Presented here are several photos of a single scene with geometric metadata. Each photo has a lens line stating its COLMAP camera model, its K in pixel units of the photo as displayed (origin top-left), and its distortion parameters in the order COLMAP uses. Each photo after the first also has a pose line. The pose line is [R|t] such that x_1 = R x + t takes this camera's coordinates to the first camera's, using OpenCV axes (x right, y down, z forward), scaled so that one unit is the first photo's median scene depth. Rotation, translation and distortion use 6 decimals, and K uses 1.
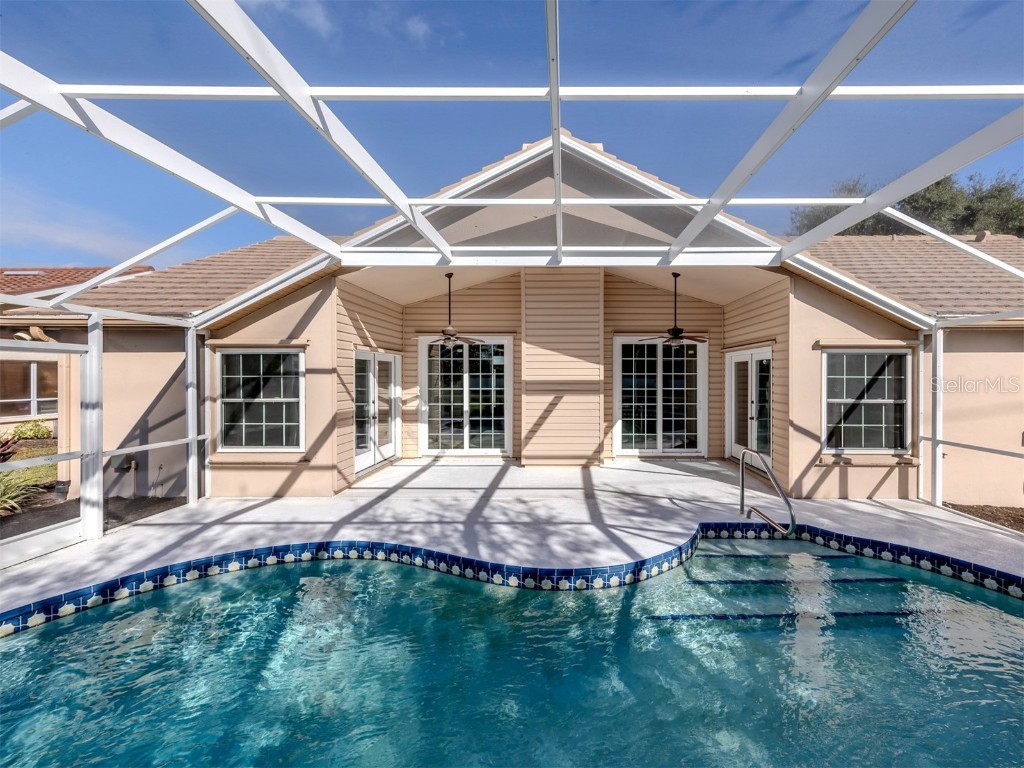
lens RADIAL K [[550.5, 0, 512.0], [0, 550.5, 384.0], [0, 0, 1]] dist [0.001165, 0.000214]
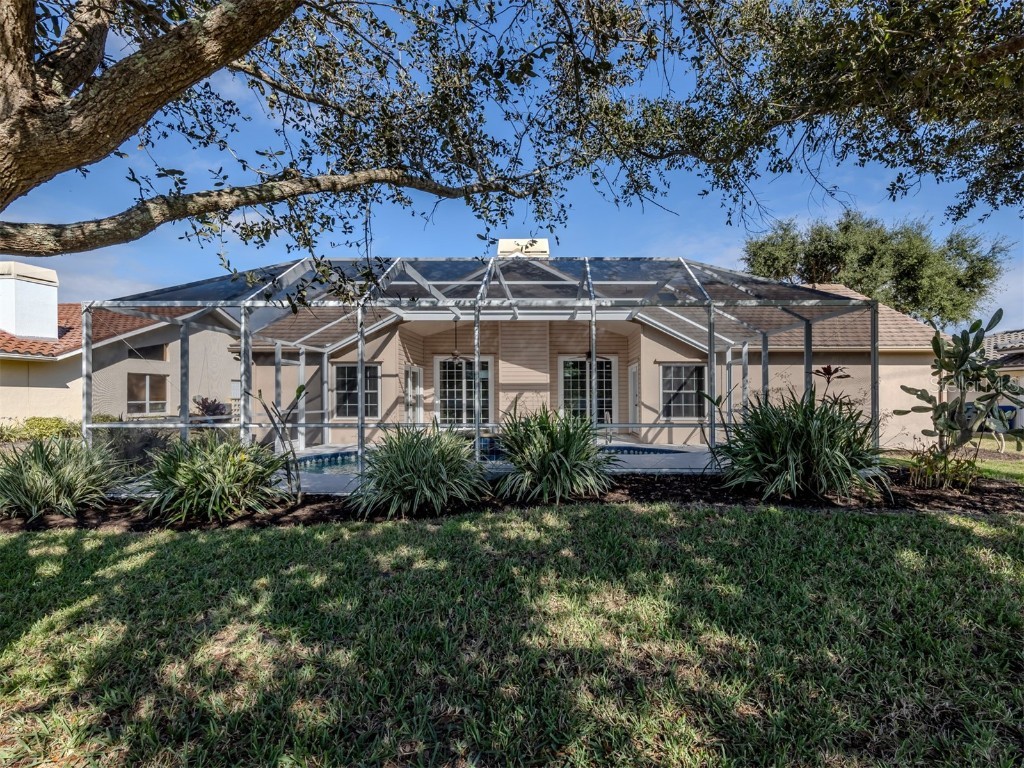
lens RADIAL K [[402.8, 0, 512.0], [0, 402.8, 384.0], [0, 0, 1]] dist [-0.000511, -0.000026]
pose [[0.999021, -0.003879, 0.044059, 0.005592], [0.004579, 0.999865, -0.015787, 0.024558], [-0.043992, 0.015973, 0.998904, -0.332497]]
